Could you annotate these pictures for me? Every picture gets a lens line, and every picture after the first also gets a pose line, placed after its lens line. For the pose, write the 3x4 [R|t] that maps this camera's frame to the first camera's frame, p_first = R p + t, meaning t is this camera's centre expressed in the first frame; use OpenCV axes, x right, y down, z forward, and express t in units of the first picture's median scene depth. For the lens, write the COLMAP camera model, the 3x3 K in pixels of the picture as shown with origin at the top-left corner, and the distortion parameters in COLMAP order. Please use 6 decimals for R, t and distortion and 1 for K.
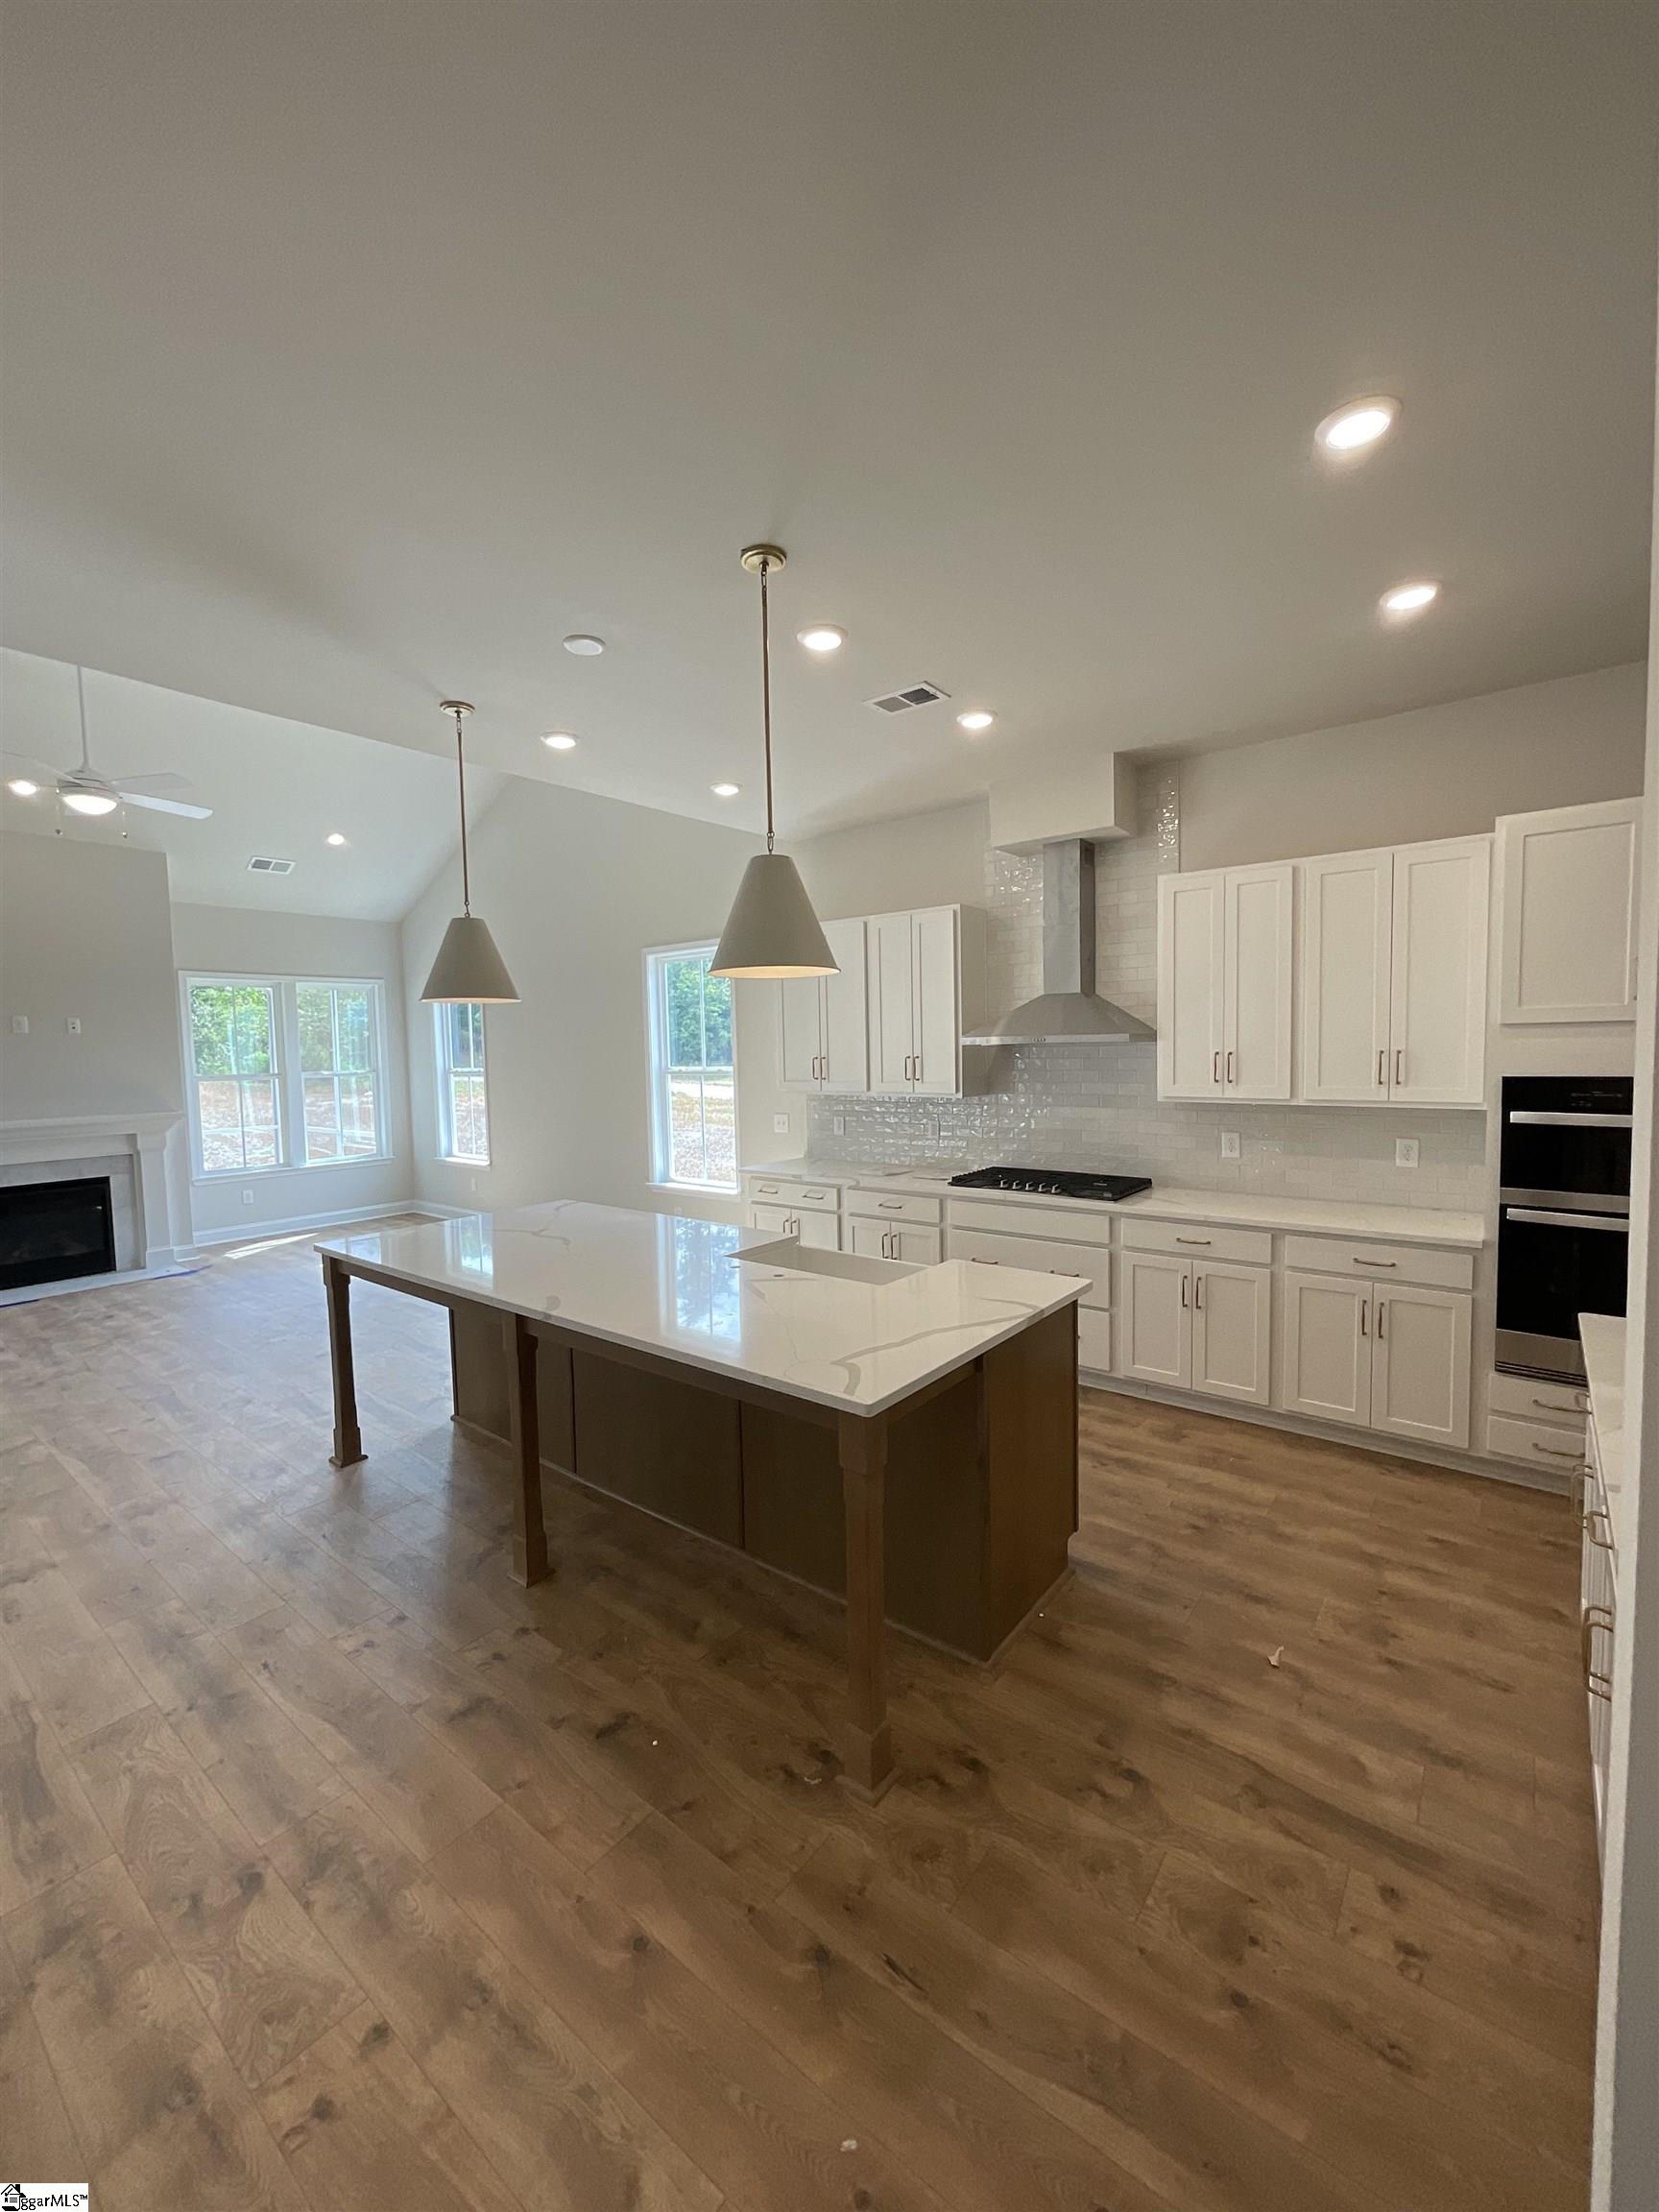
lens RADIAL K [[888.7, 0, 825.2], [0, 888.7, 1099.3], [0, 0, 1]] dist [0.001579, -0.001199]
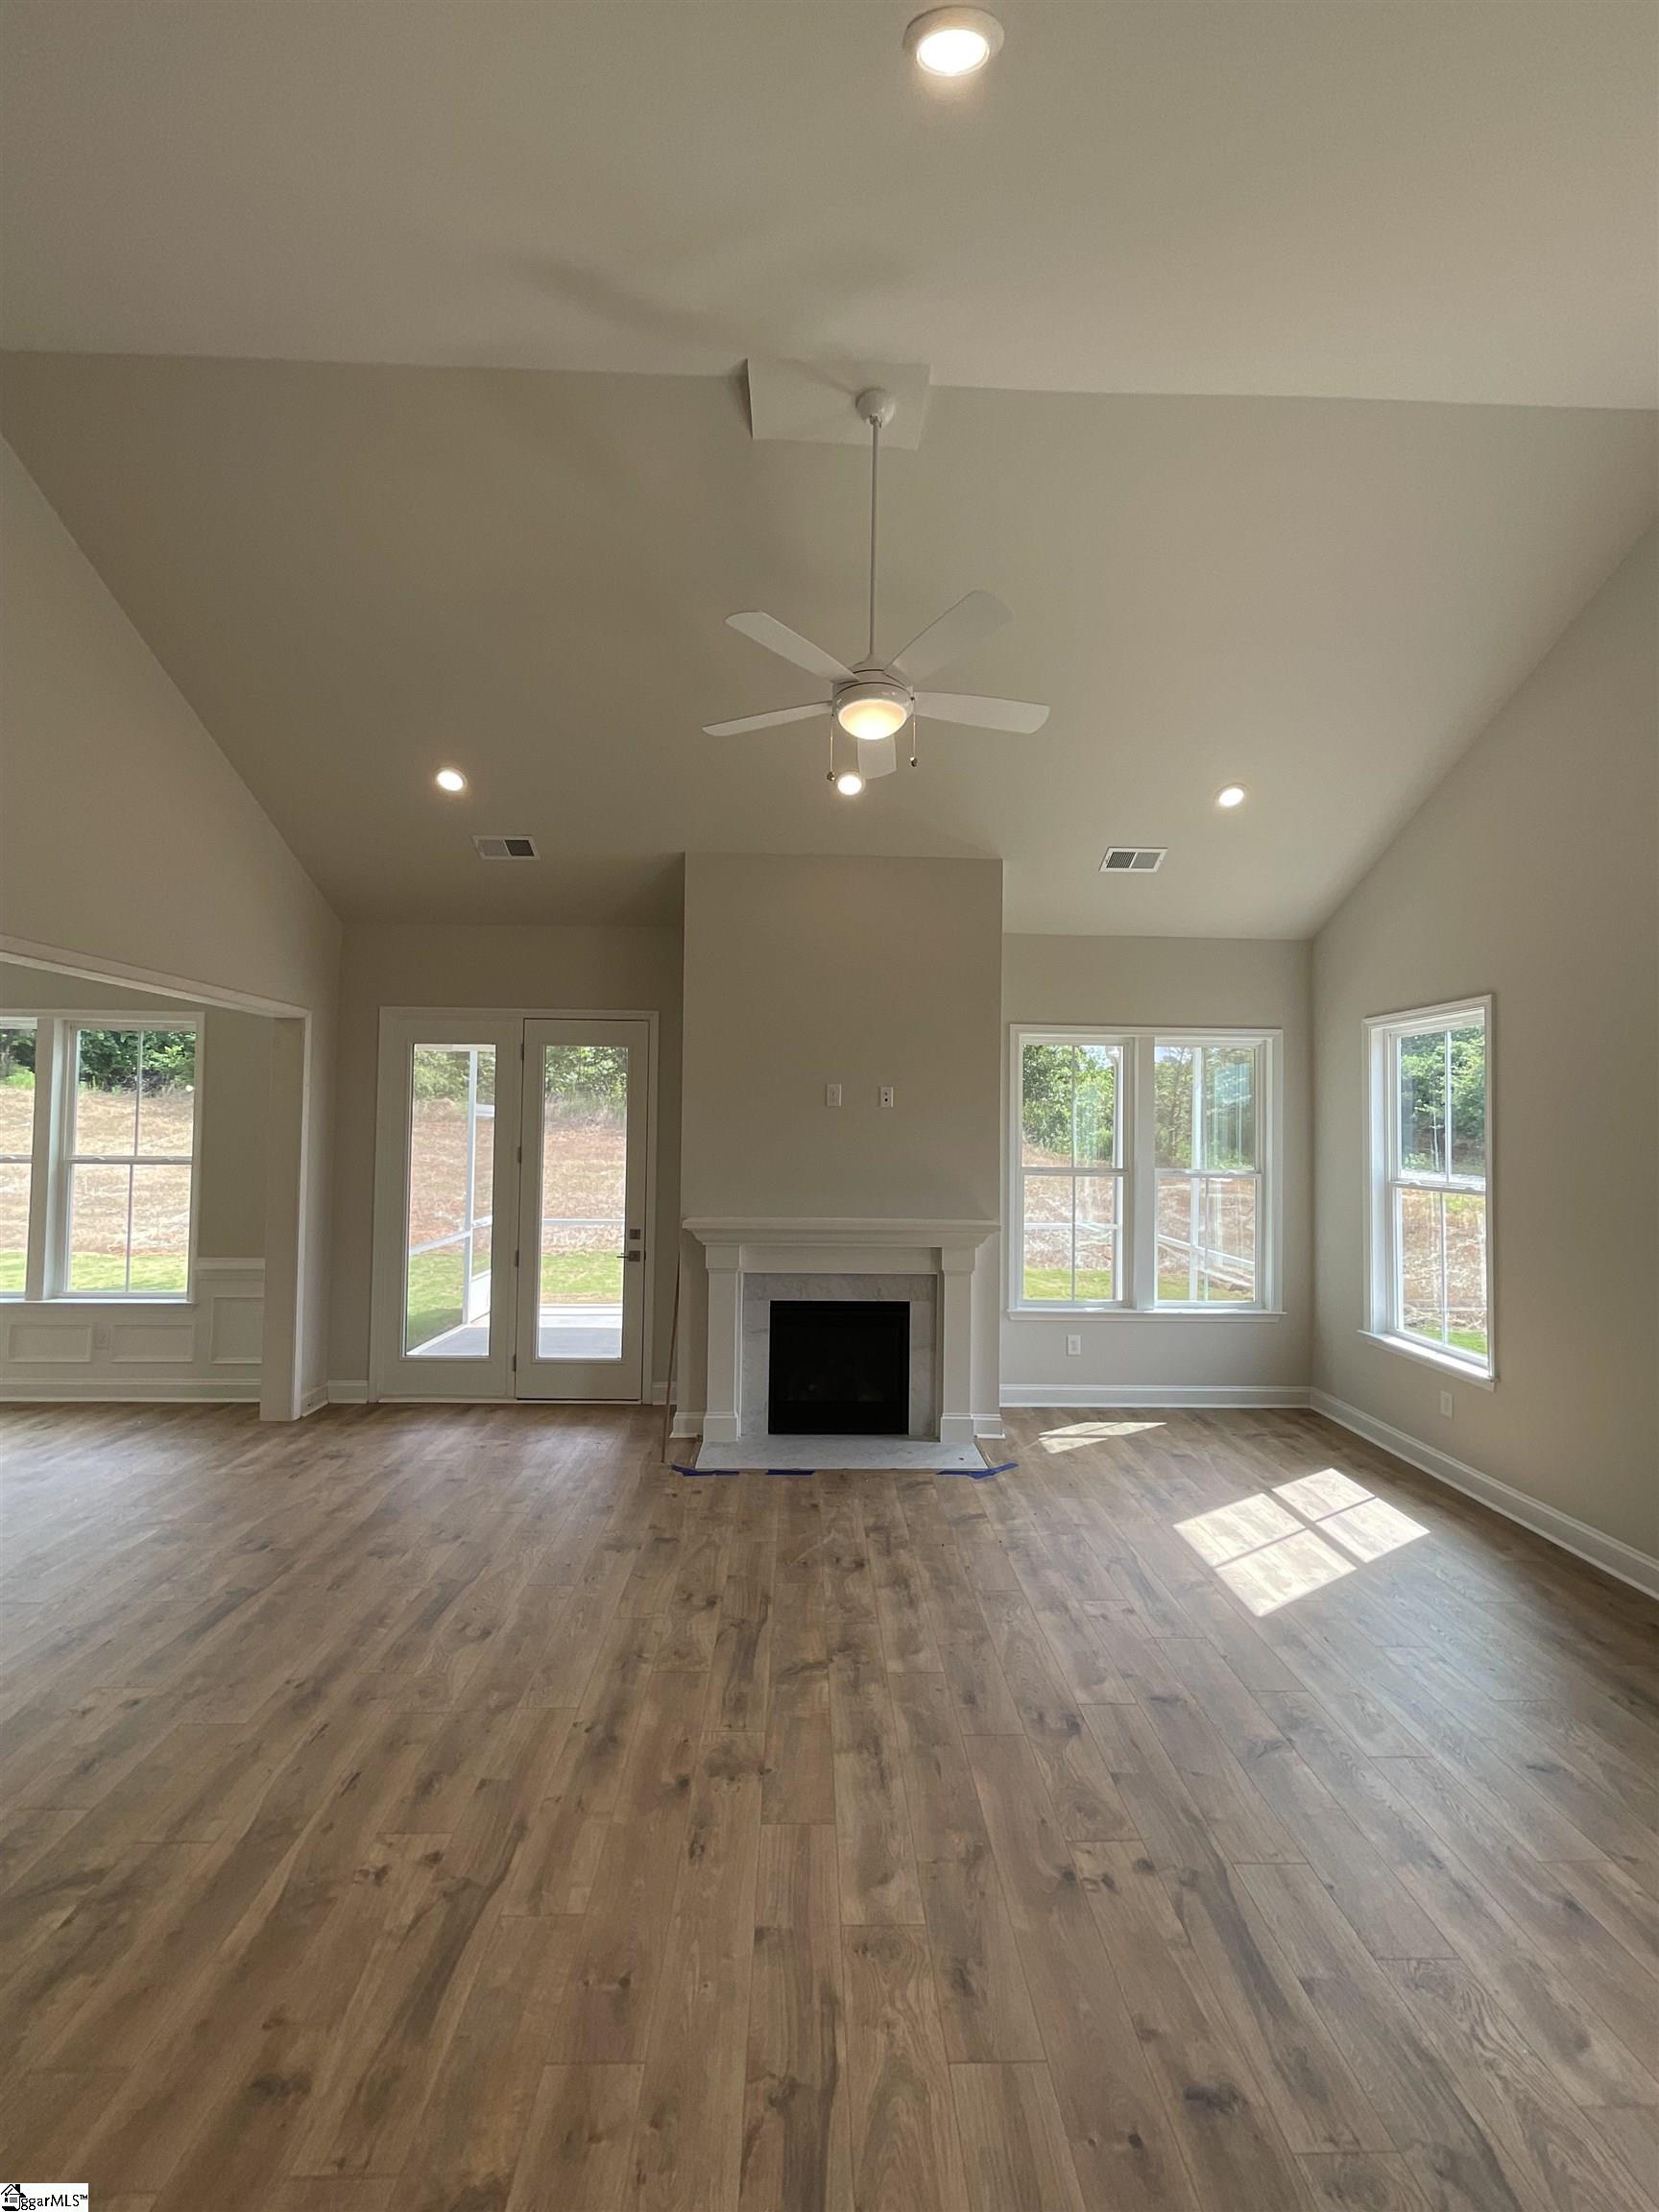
lens RADIAL K [[888.7, 0, 824.5], [0, 888.7, 1104.0], [0, 0, 1]] dist [0.001579, -0.001199]
pose [[0.644213, 0.010182, -0.764778, -0.693258], [-0.074943, 0.995940, -0.049868, -0.079948], [0.761166, 0.089441, 0.642361, 1.094598]]
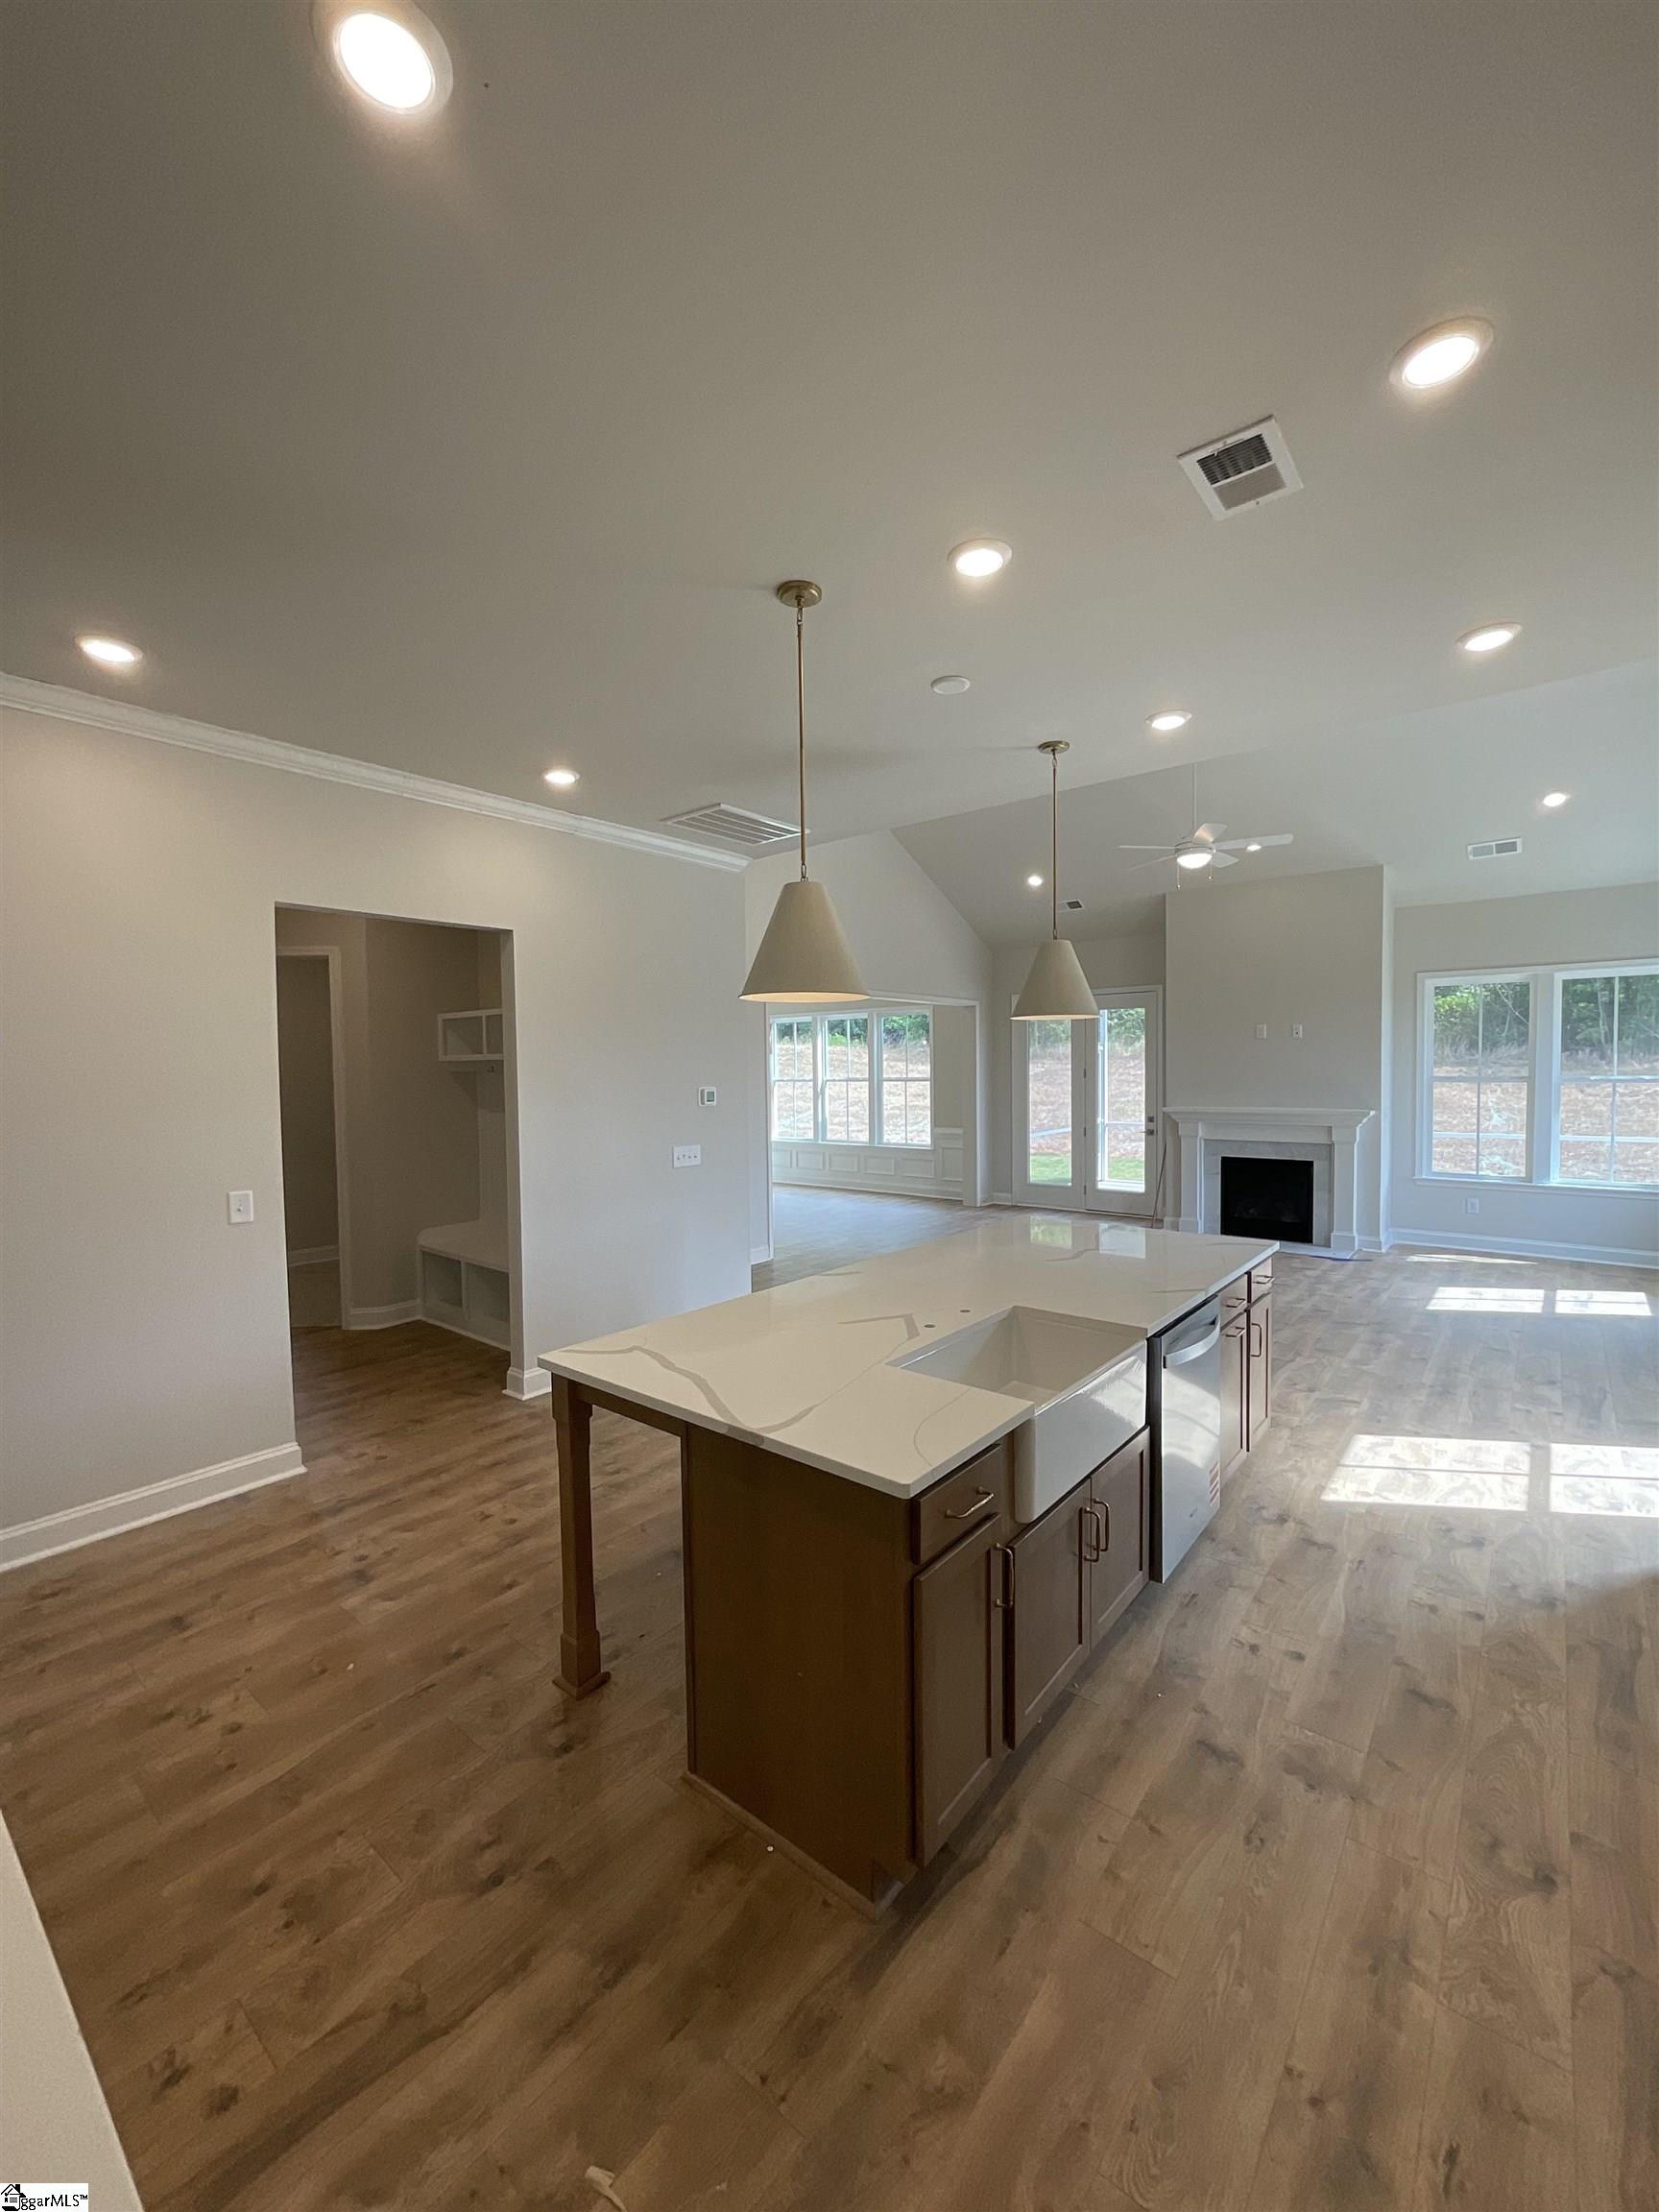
lens RADIAL K [[888.7, 0, 827.0], [0, 888.7, 1097.7], [0, 0, 1]] dist [0.001579, -0.001199]
pose [[-0.013777, 0.058489, -0.998193, 0.825878], [-0.047618, 0.997117, 0.059083, -0.077930], [0.998771, 0.048346, -0.010952, 0.897435]]
